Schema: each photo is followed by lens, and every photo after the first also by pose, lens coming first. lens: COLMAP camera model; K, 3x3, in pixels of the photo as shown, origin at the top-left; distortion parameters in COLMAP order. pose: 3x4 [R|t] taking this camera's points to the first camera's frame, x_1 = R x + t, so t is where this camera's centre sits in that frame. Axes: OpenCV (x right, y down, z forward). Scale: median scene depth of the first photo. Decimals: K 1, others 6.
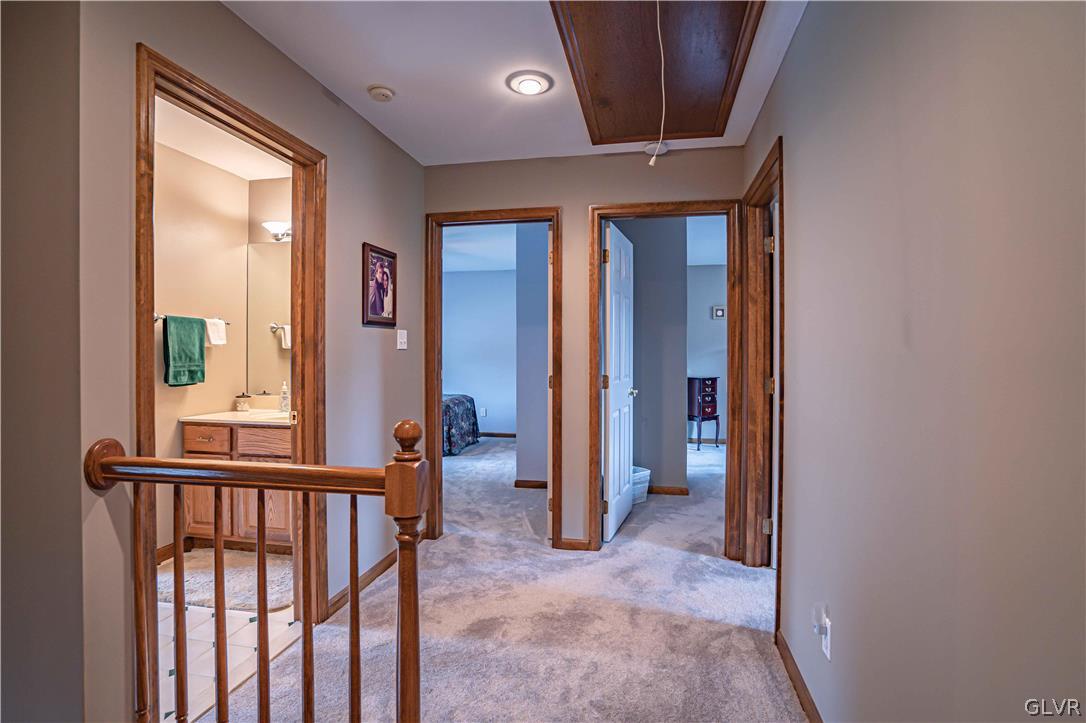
lens RADIAL K [[512.9, 0, 545.1], [0, 512.9, 347.8], [0, 0, 1]] dist [-0.048883, 0.014117]
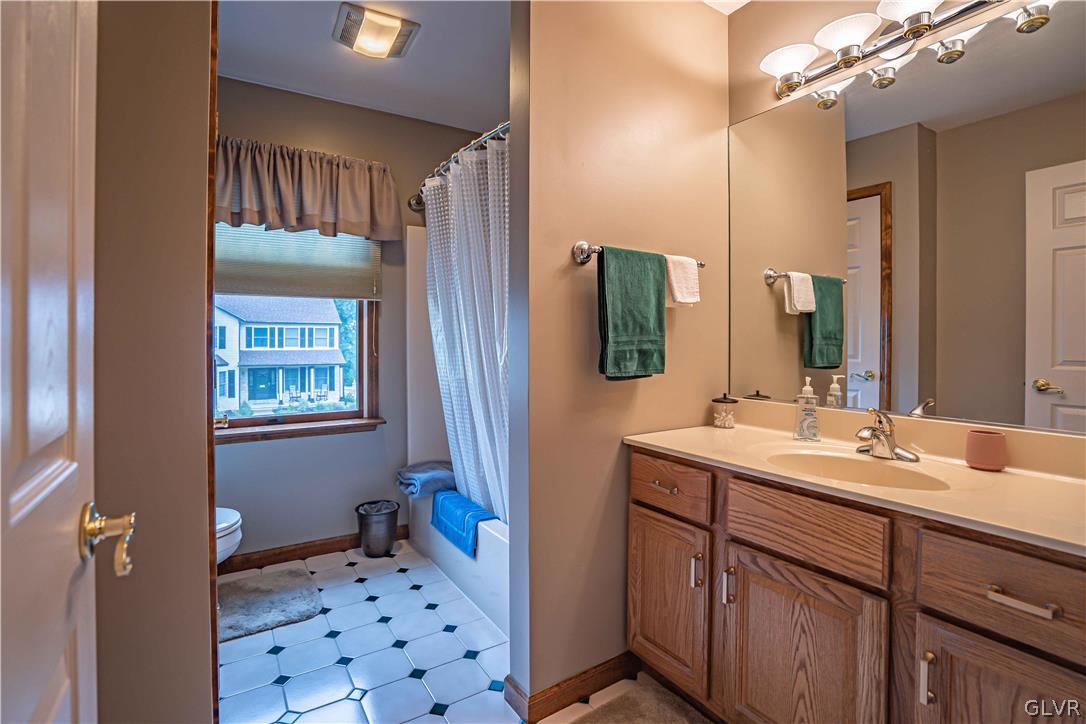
lens RADIAL K [[512.9, 0, 545.1], [0, 512.9, 348.3], [0, 0, 1]] dist [-0.048883, 0.014117]
pose [[0.694425, 0.023857, -0.719169, -0.374180], [0.002336, 0.999370, 0.035407, 0.022470], [0.719561, -0.026268, 0.693932, 0.531201]]
